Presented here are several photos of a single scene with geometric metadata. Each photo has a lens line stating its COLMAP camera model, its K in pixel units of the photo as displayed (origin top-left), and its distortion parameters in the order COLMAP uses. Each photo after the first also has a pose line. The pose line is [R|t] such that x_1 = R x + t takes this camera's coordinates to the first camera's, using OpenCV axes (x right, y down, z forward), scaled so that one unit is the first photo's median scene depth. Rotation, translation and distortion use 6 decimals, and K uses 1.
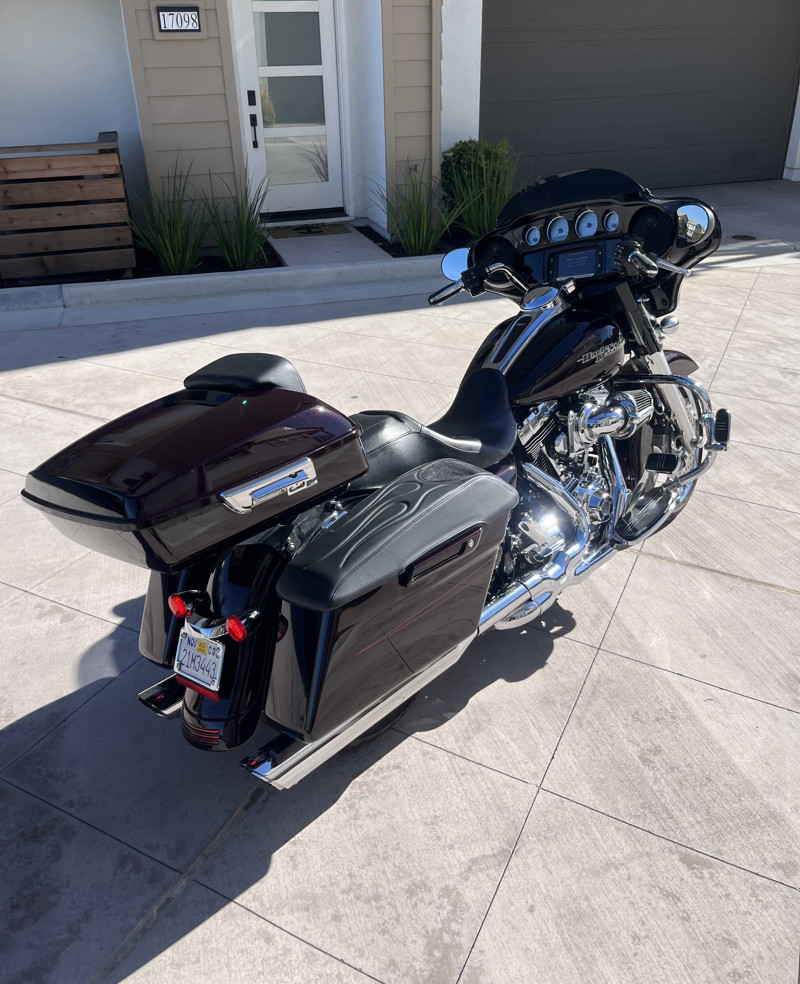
lens RADIAL K [[804.6, 0, 385.5], [0, 804.6, 451.6], [0, 0, 1]] dist [0.023127, -0.016352]
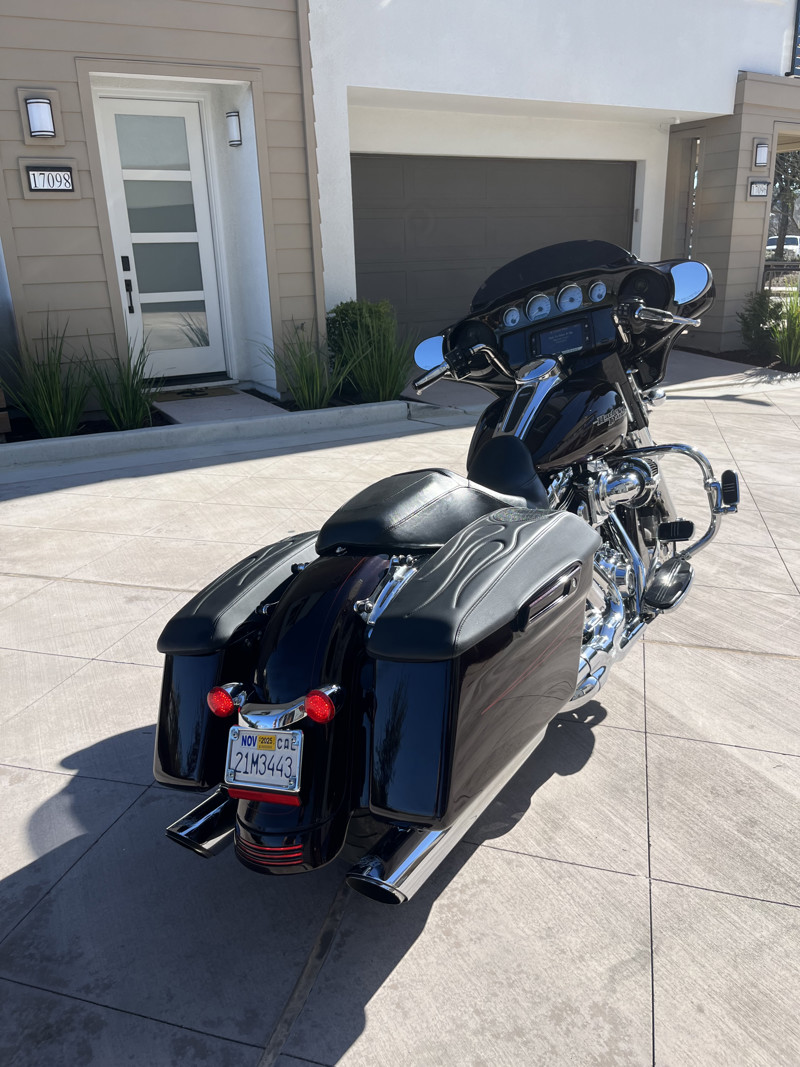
lens RADIAL K [[804.7, 0, 393.3], [0, 804.7, 533.0], [0, 0, 1]] dist [0.039723, -0.061330]
pose [[0.980104, -0.070193, 0.185658, -0.175833], [0.093938, 0.988031, -0.122353, 0.107920], [-0.174847, 0.137359, 0.974967, 0.125345]]
